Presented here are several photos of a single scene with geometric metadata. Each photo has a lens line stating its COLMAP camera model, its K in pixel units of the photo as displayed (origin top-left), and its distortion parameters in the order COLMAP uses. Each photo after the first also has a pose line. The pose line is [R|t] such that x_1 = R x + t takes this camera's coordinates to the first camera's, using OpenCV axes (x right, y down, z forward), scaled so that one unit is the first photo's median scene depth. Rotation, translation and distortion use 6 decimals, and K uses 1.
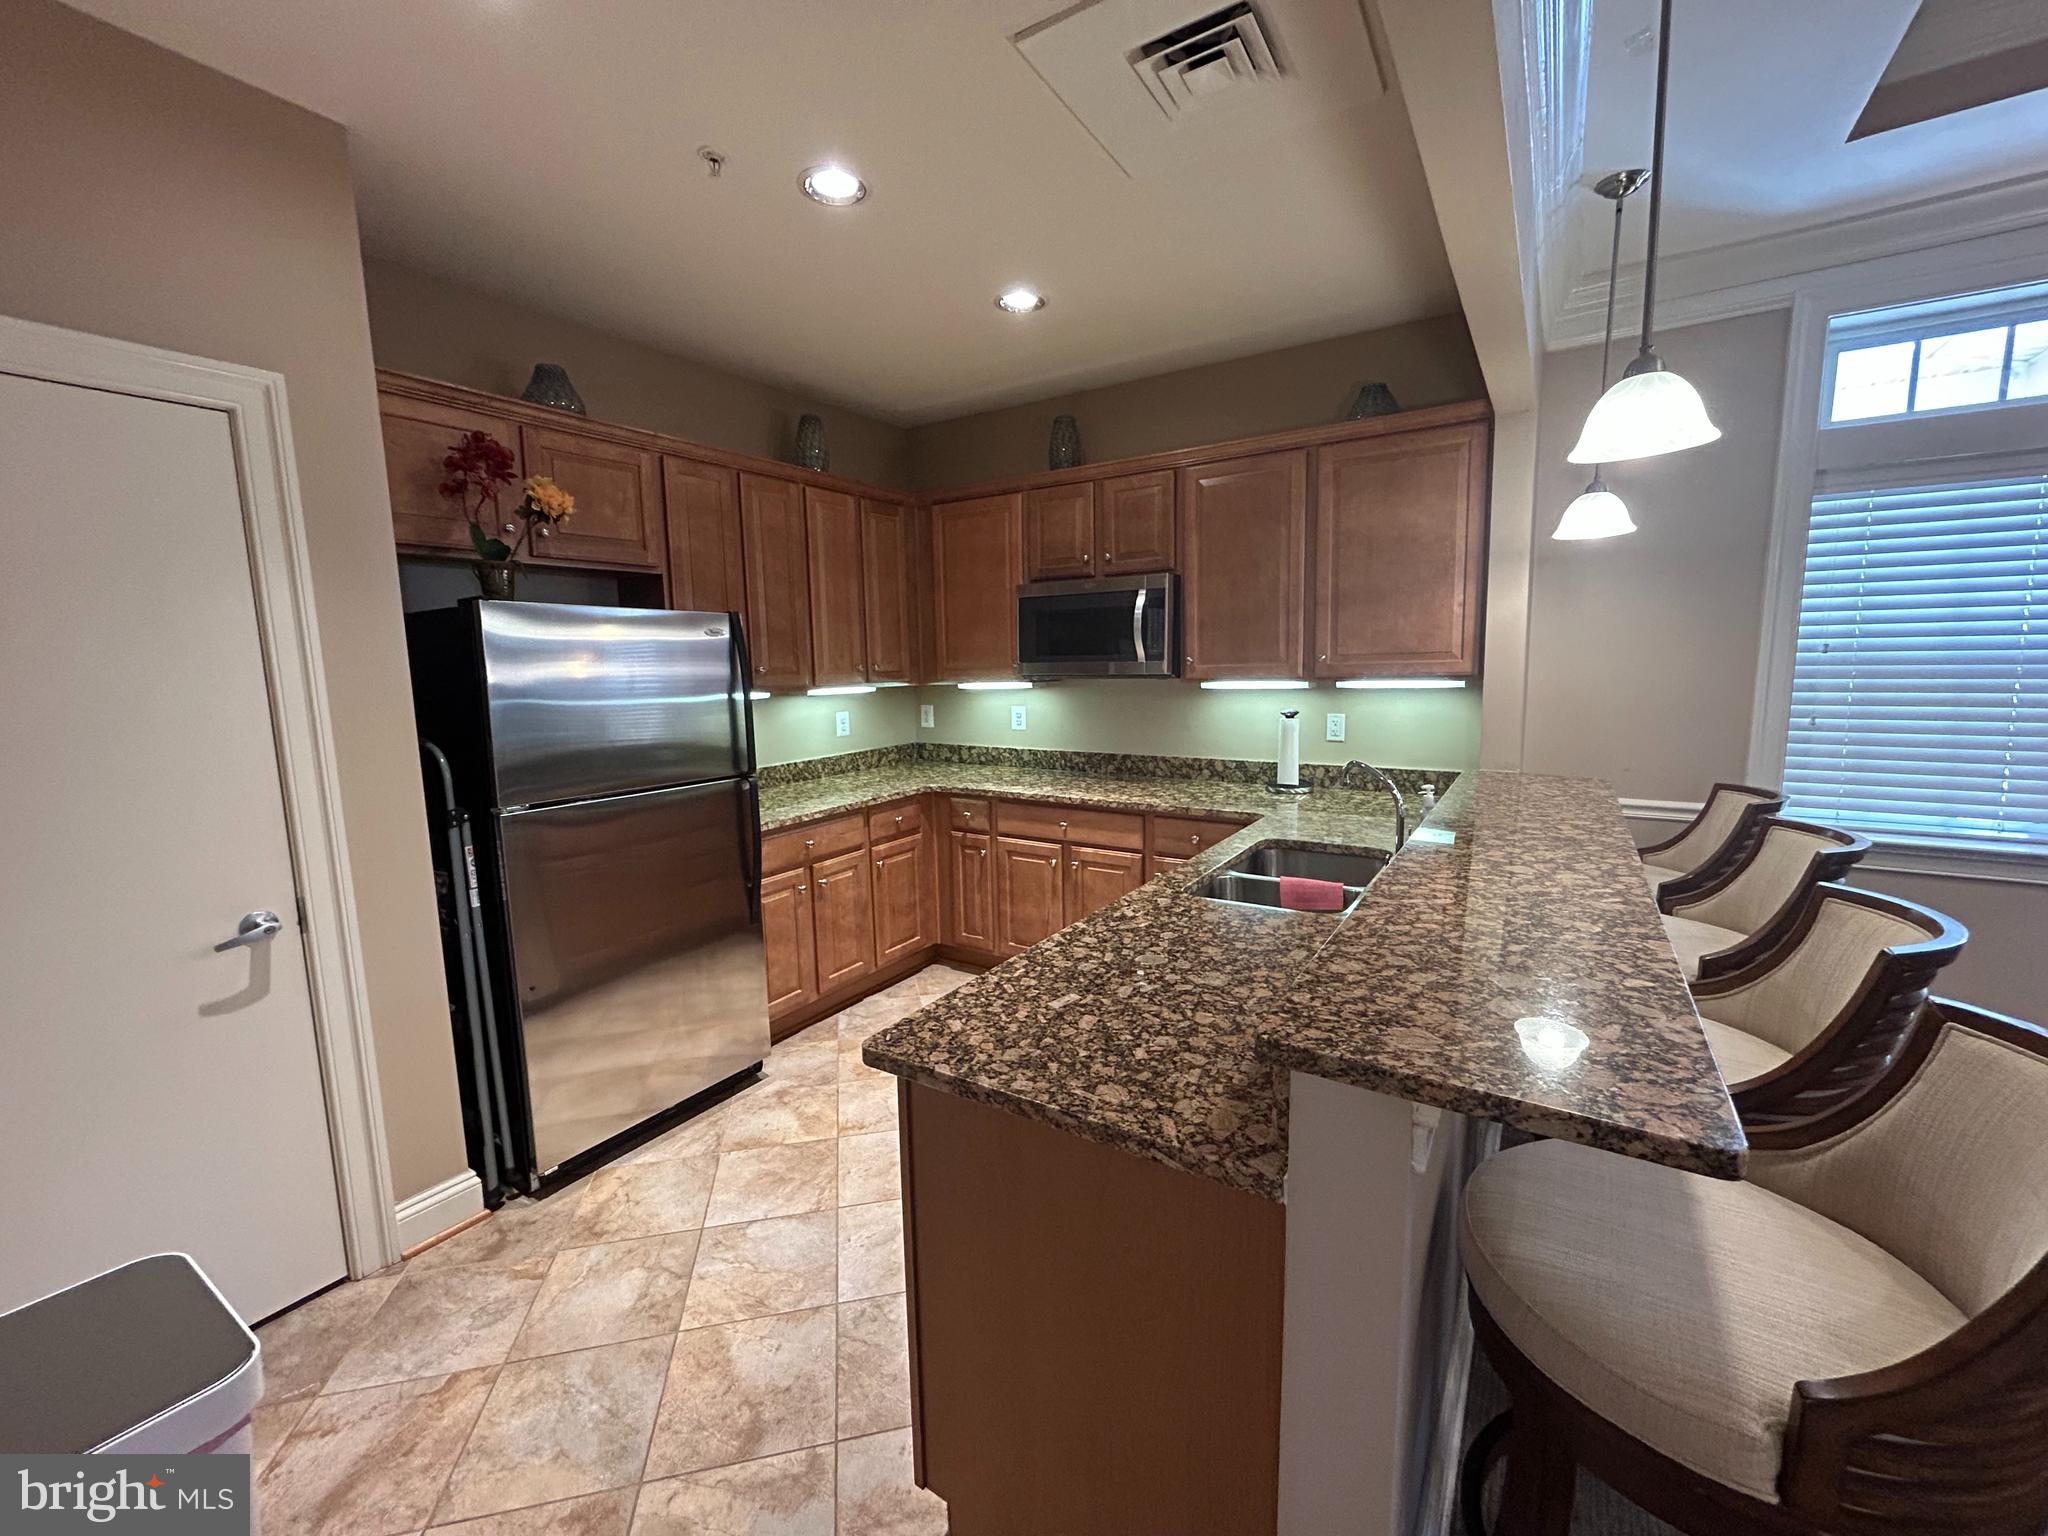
lens RADIAL K [[831.2, 0, 1014.9], [0, 831.2, 766.6], [0, 0, 1]] dist [0.003202, 0.000366]
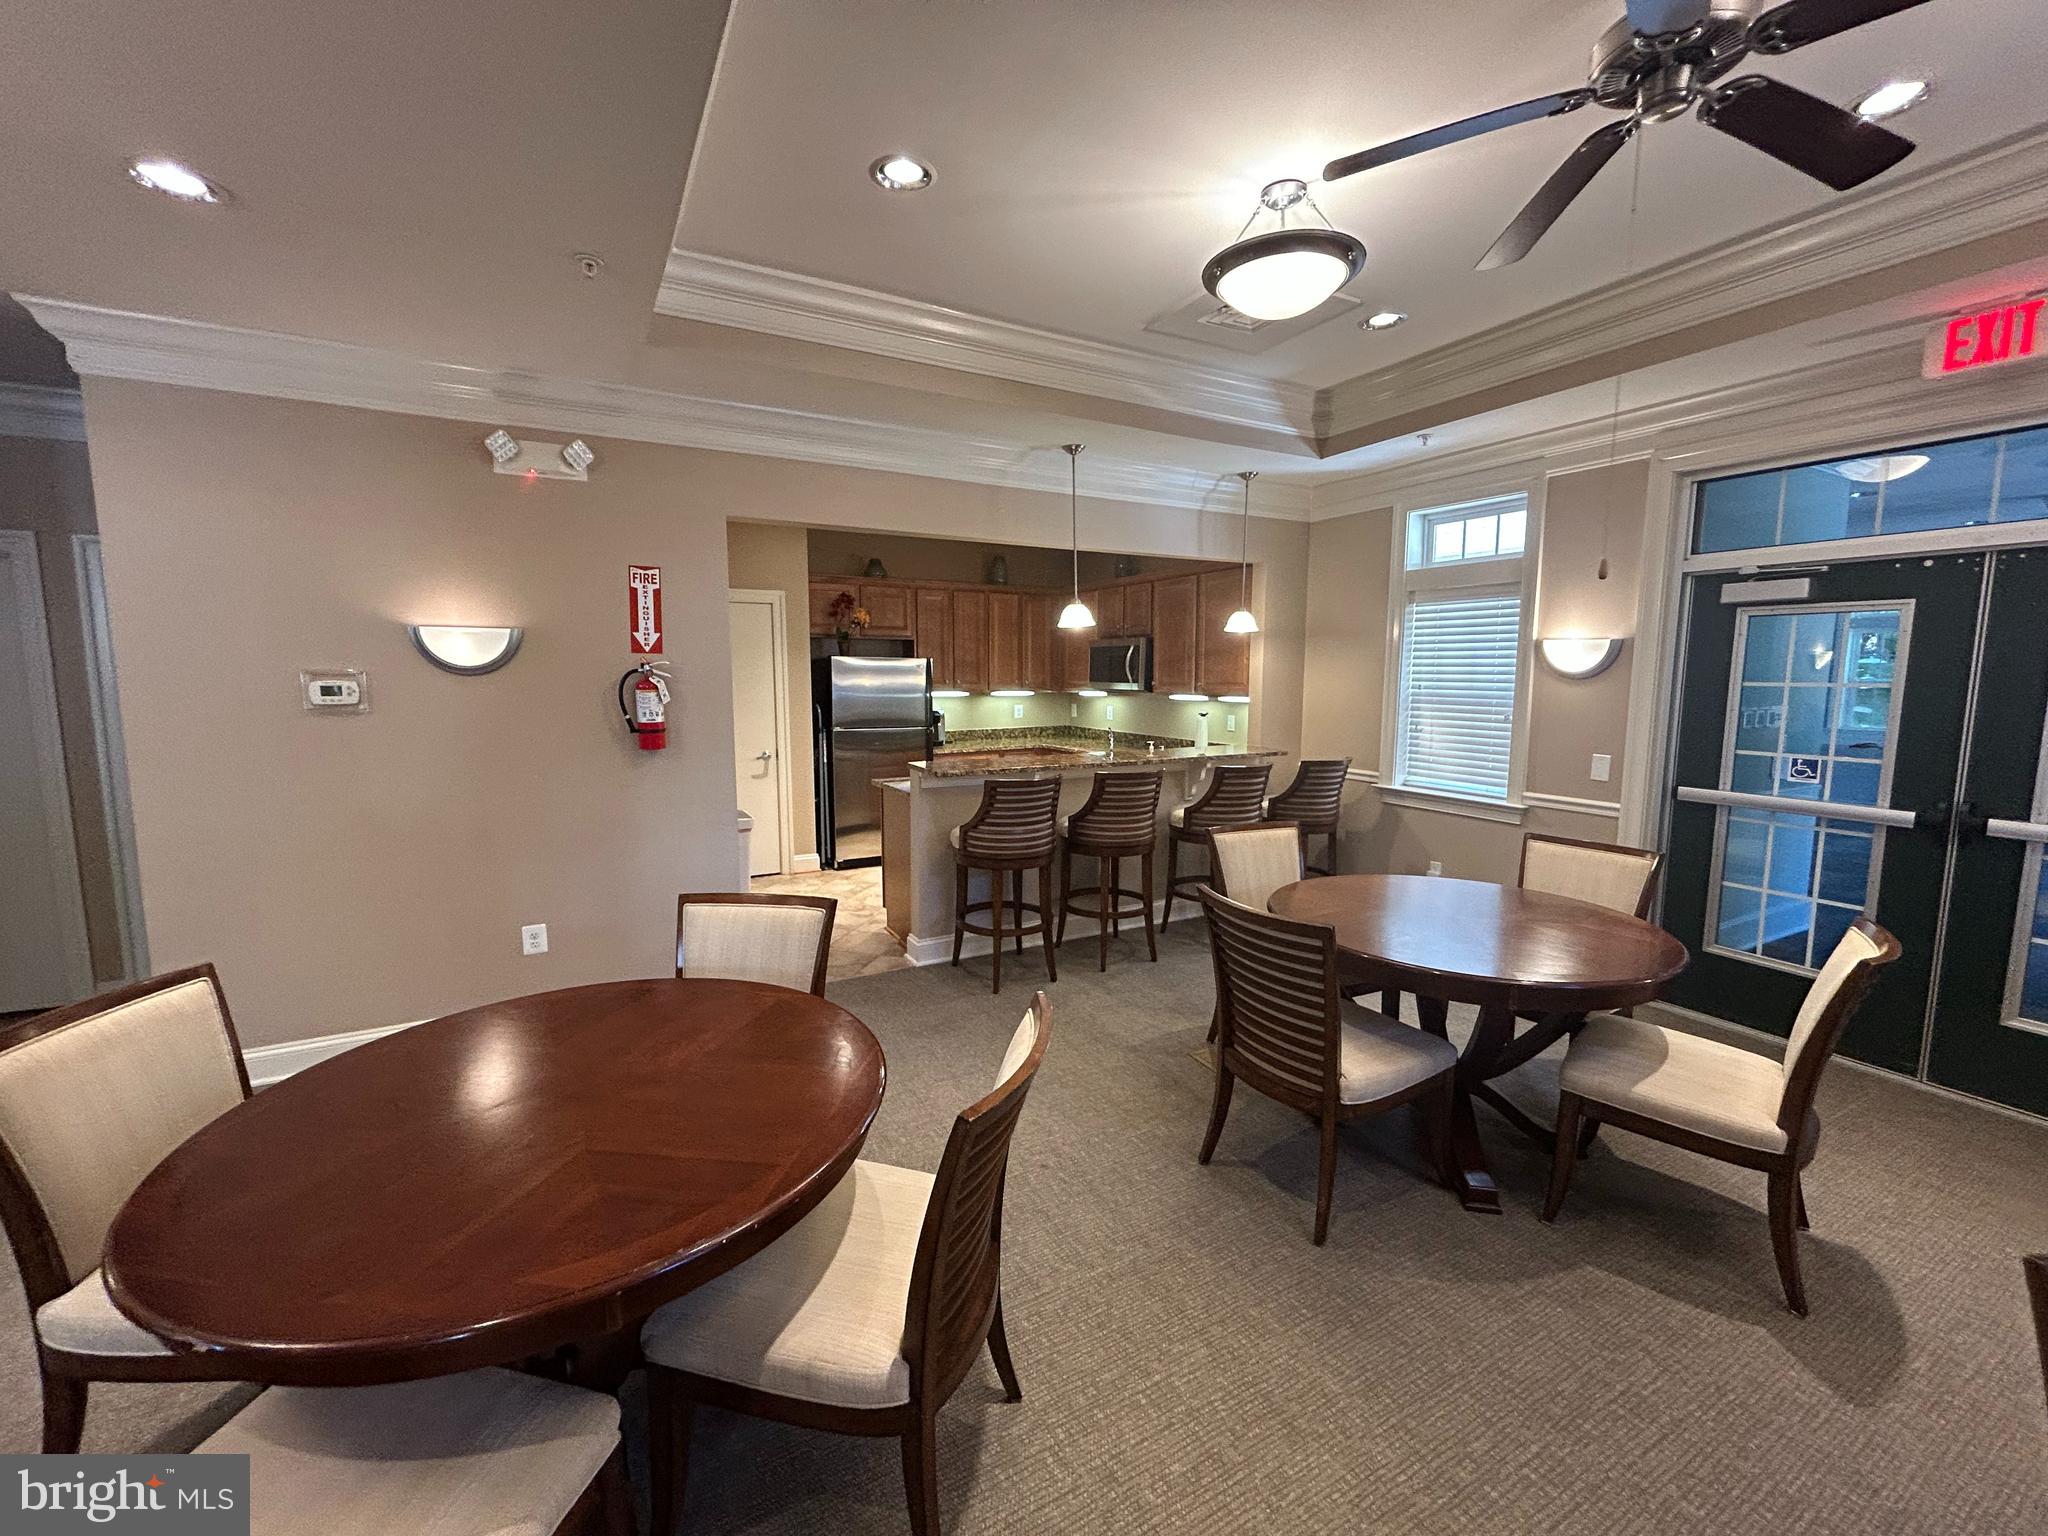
lens RADIAL K [[831.2, 0, 1029.3], [0, 831.2, 769.8], [0, 0, 1]] dist [0.003202, 0.000366]
pose [[0.881126, 0.079041, -0.466230, 0.992974], [-0.084161, 0.996403, 0.009868, 0.084109], [0.465333, 0.030543, 0.884609, -0.913675]]
